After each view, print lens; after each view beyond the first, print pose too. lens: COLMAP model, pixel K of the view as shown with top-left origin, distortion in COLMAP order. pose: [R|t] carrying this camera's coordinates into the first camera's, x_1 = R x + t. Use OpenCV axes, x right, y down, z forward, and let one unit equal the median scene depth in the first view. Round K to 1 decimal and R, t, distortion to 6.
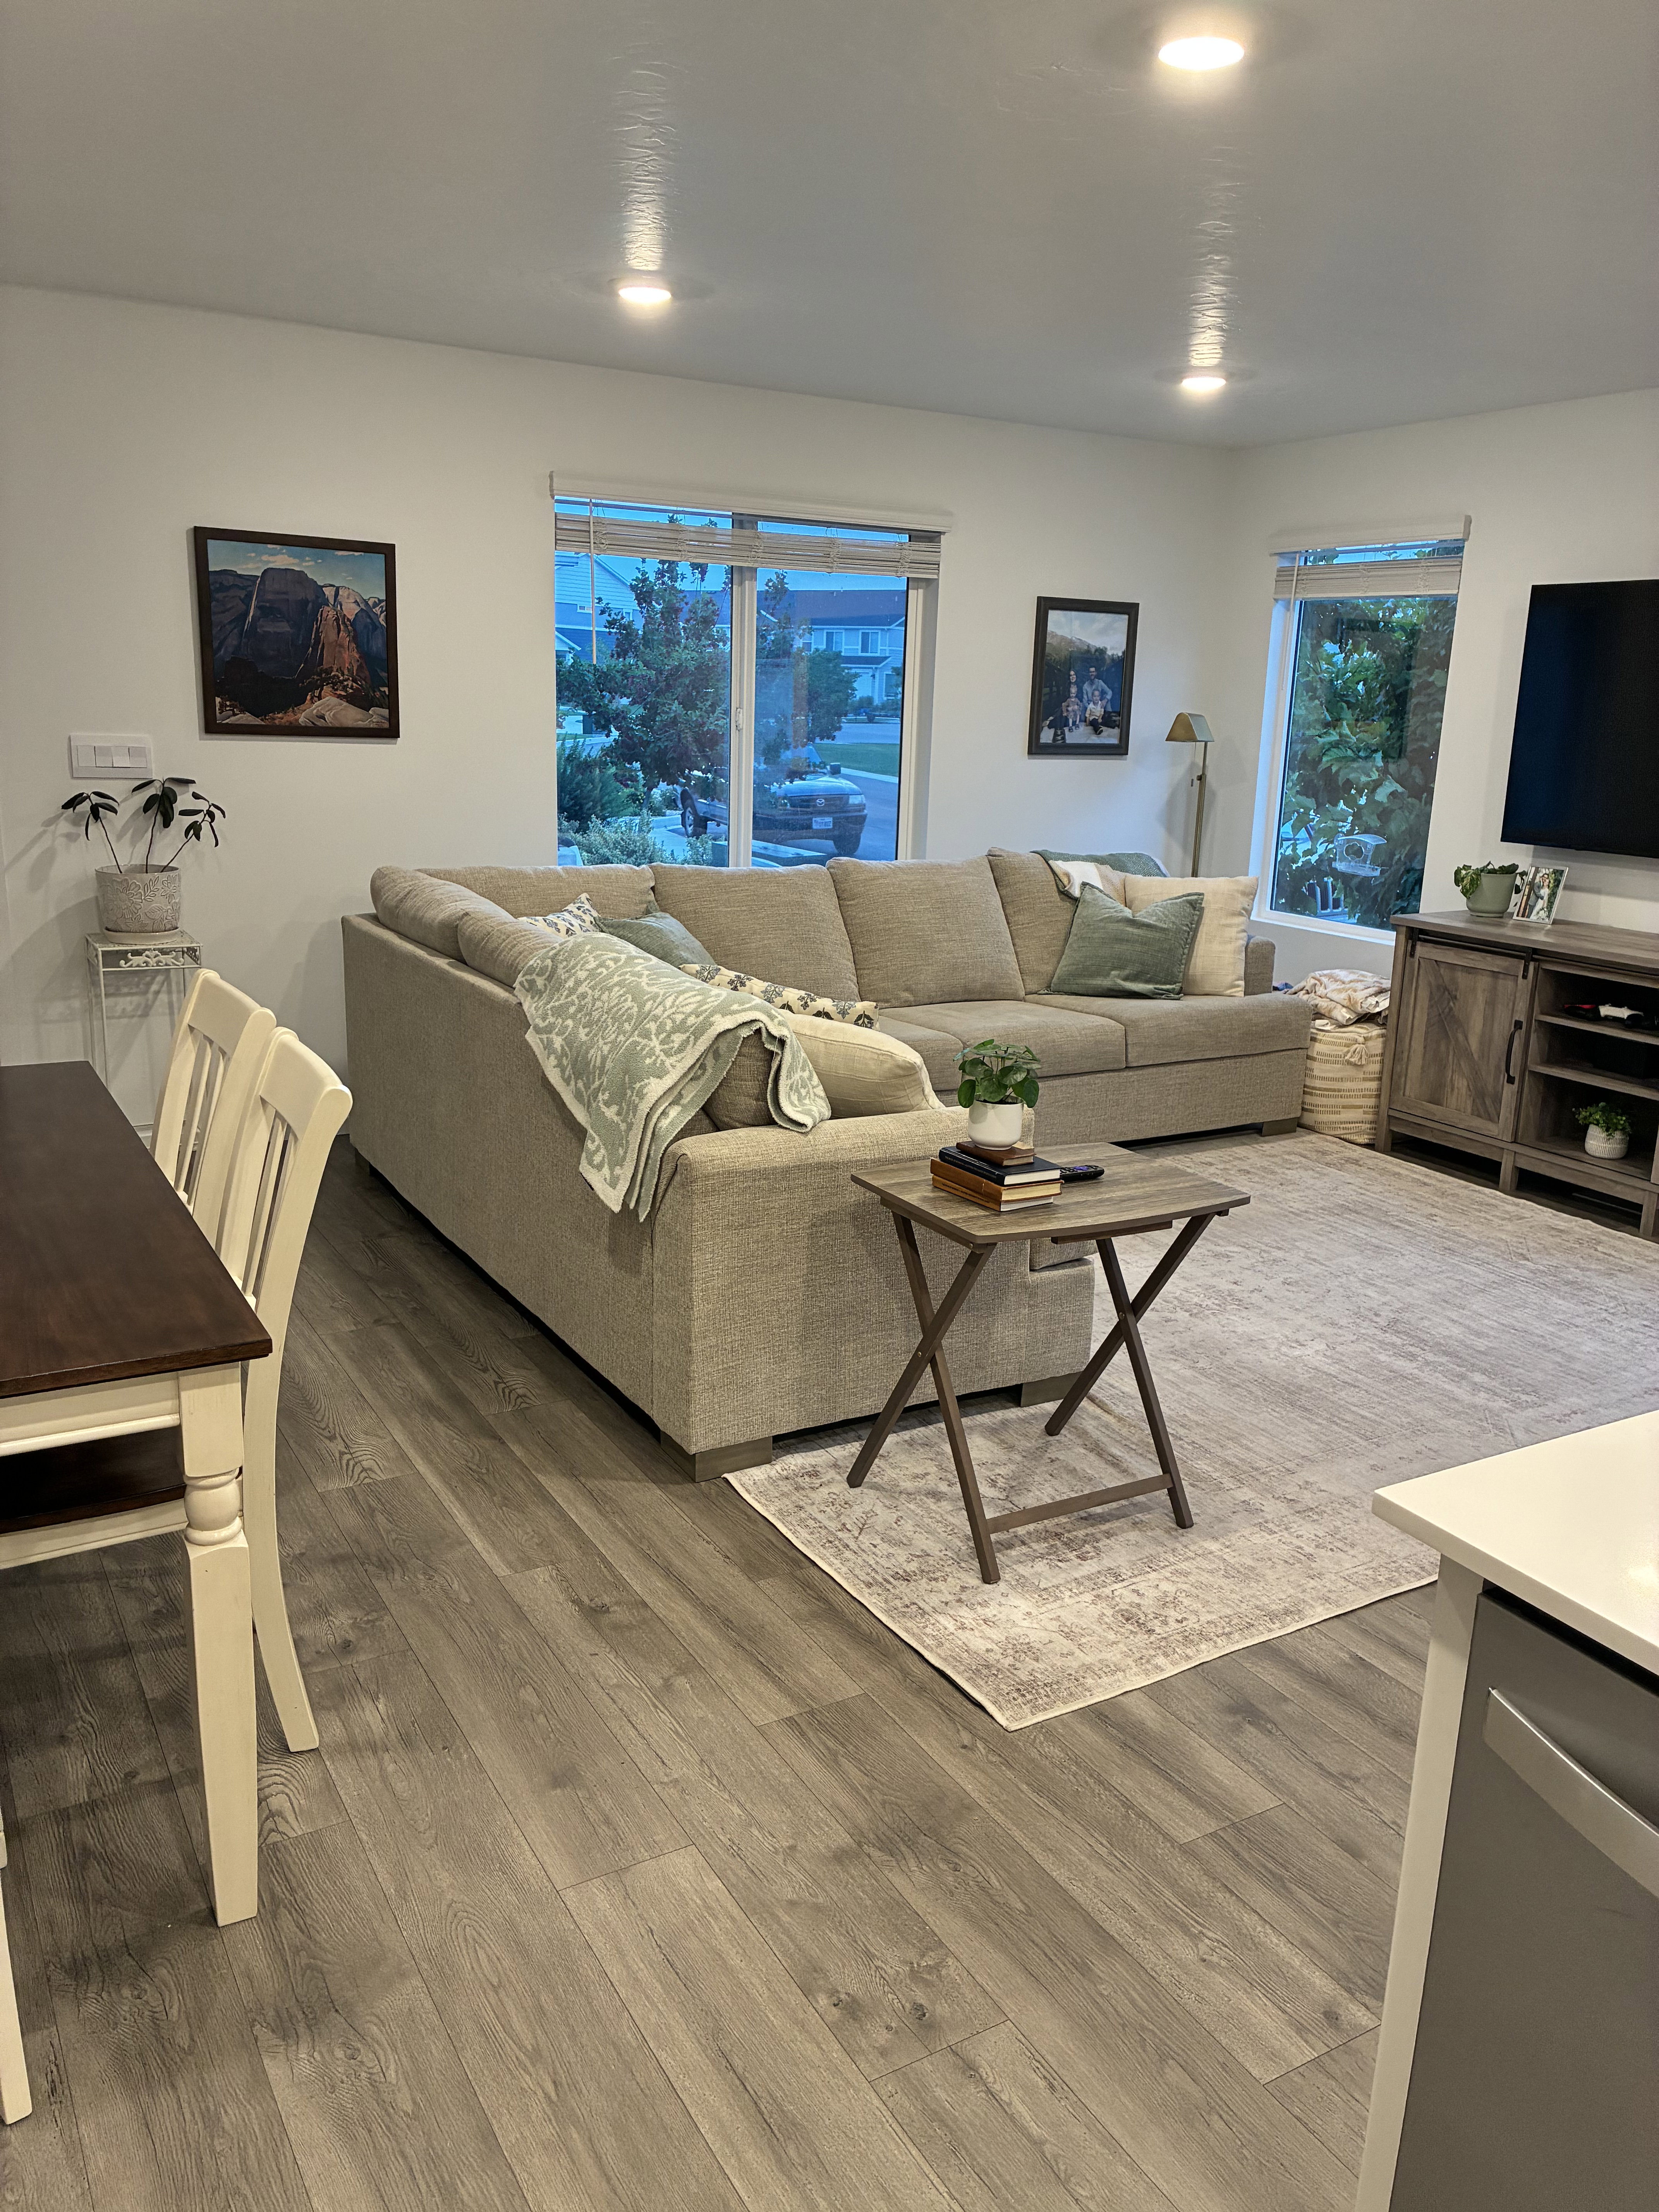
lens RADIAL K [[1678.1, 0, 836.9], [0, 1678.1, 1101.8], [0, 0, 1]] dist [0.039038, -0.048826]
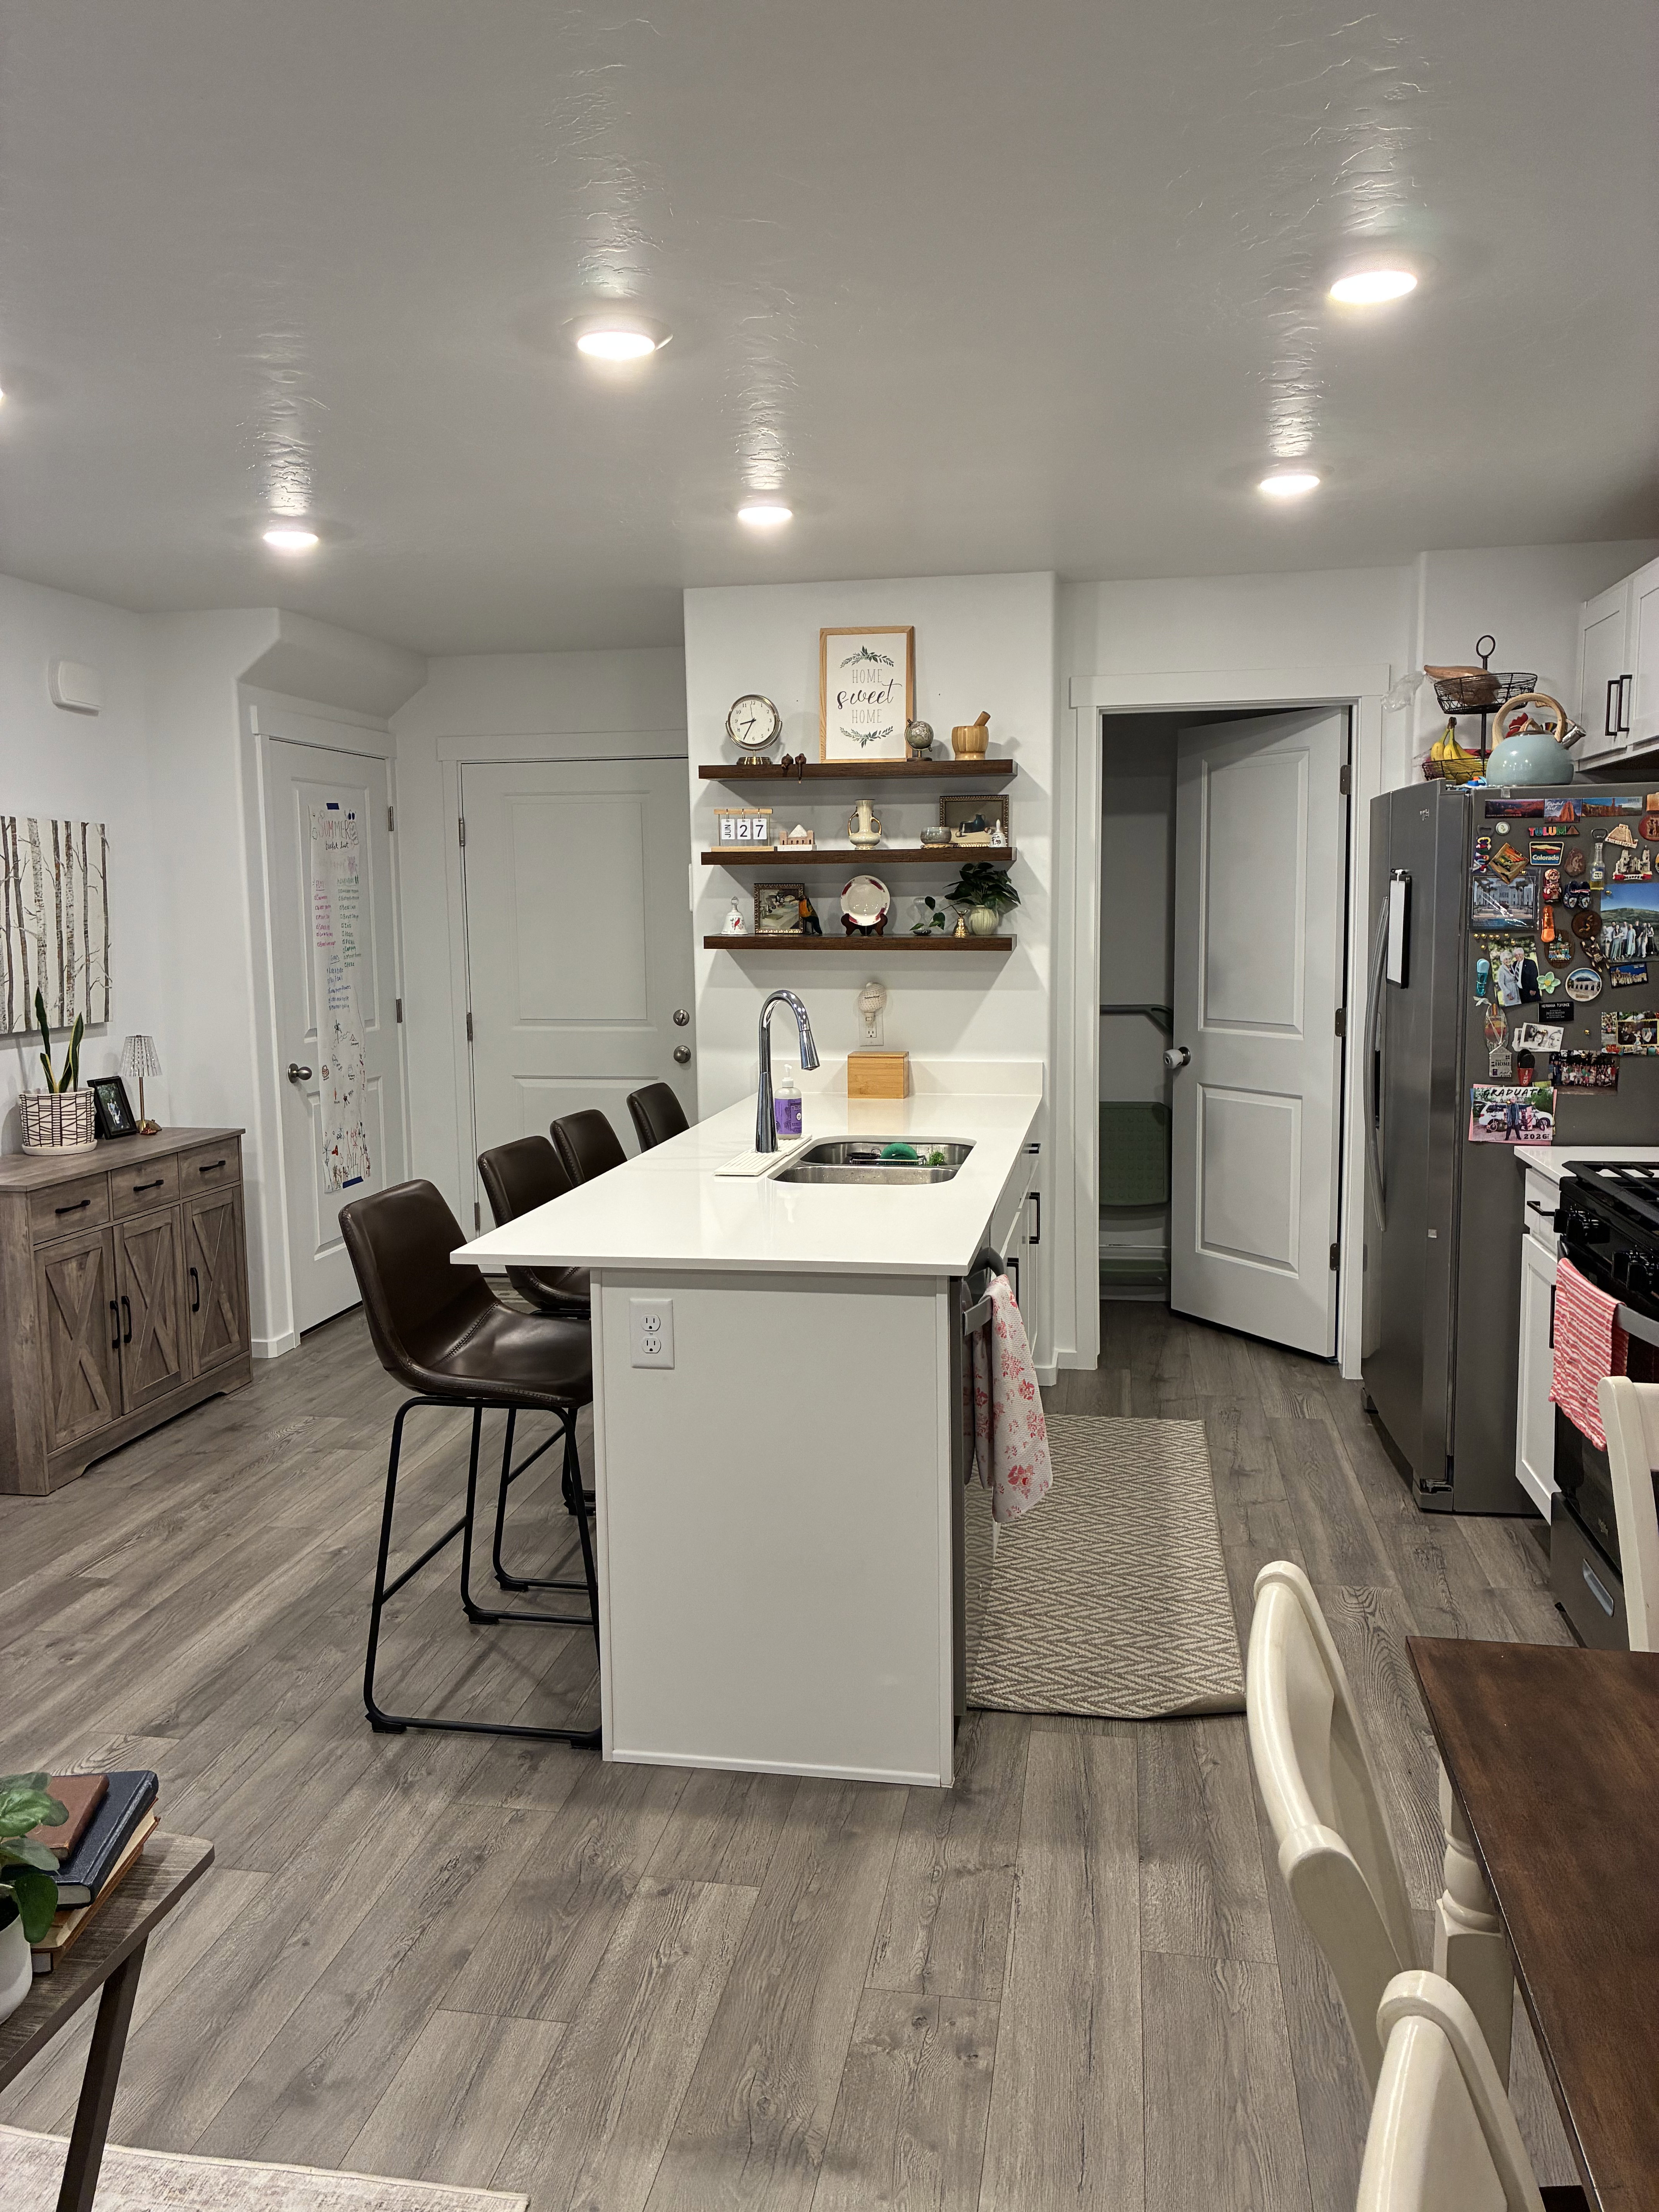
lens RADIAL K [[1678.1, 0, 833.9], [0, 1678.1, 1099.8], [0, 0, 1]] dist [0.039038, -0.048826]
pose [[-0.766600, -0.094208, 0.635177, -0.236164], [0.137933, 0.941929, 0.306177, -0.170556], [-0.627136, 0.322327, -0.709088, 0.669859]]
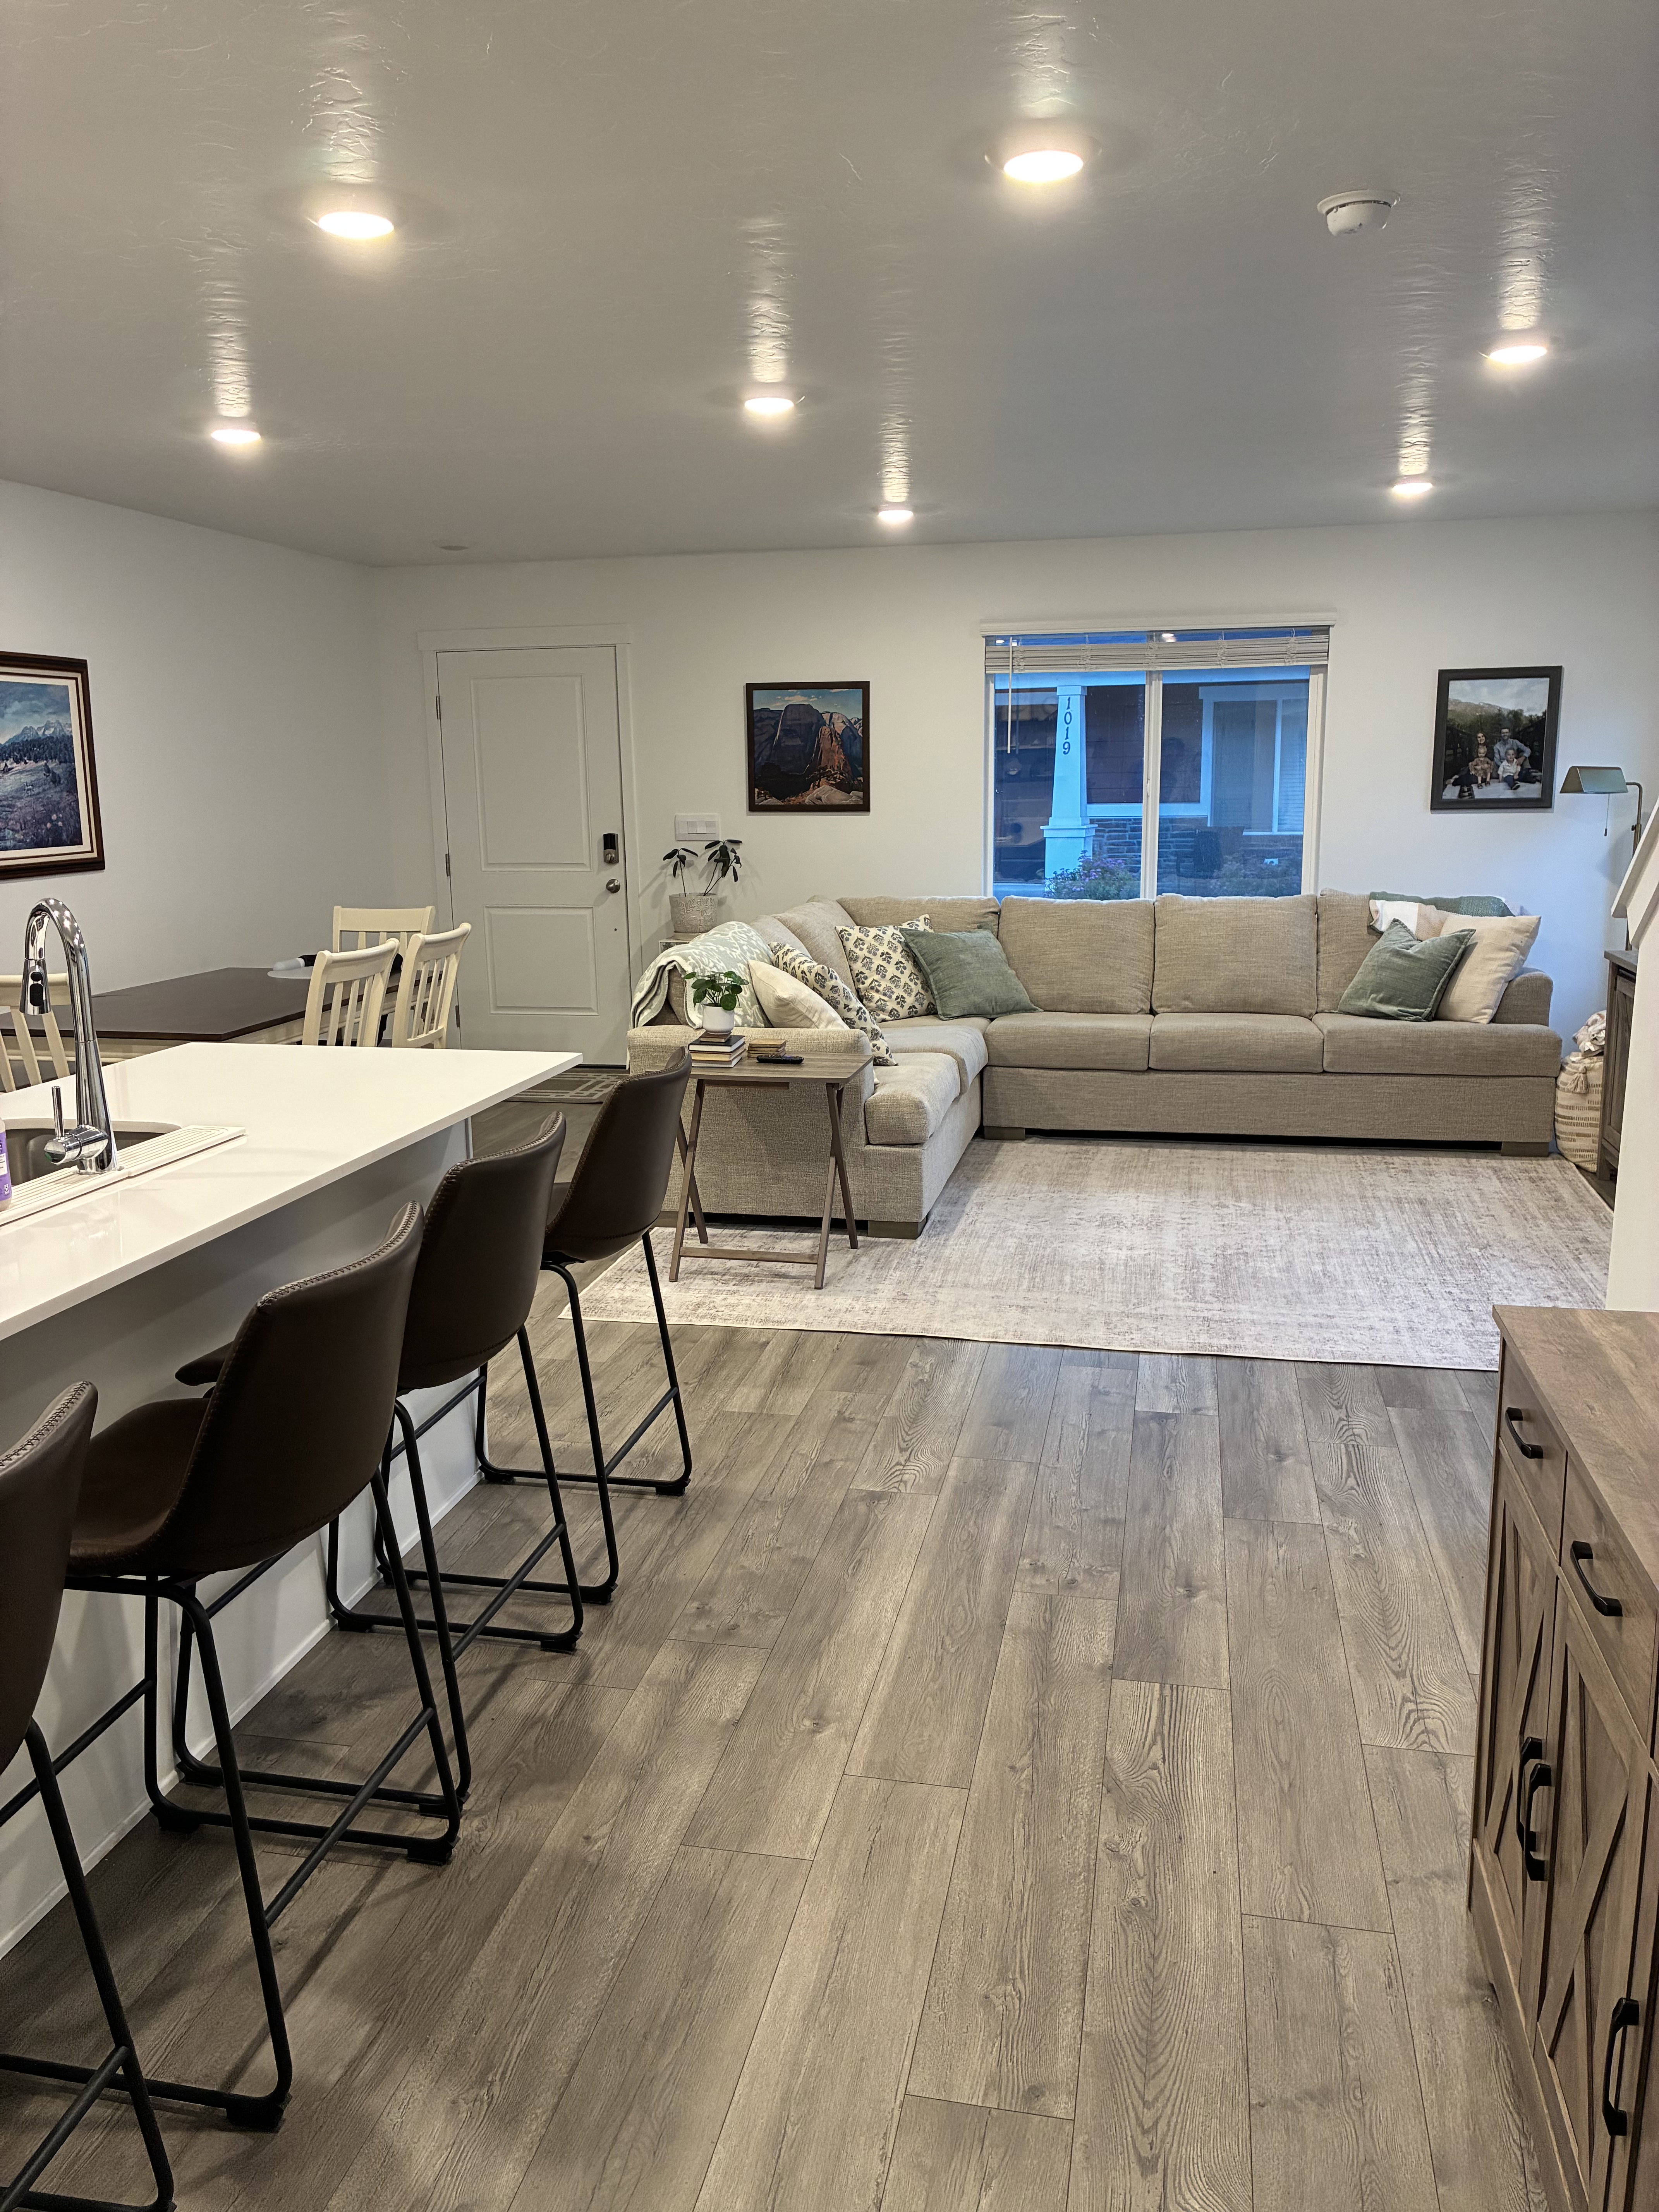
lens RADIAL K [[1678.1, 0, 822.5], [0, 1678.1, 1114.7], [0, 0, 1]] dist [0.039038, -0.048826]
pose [[0.735928, 0.092646, -0.670692, 0.795935], [-0.123270, 0.992372, 0.001821, 0.056089], [0.665744, 0.081335, 0.741734, -0.108518]]
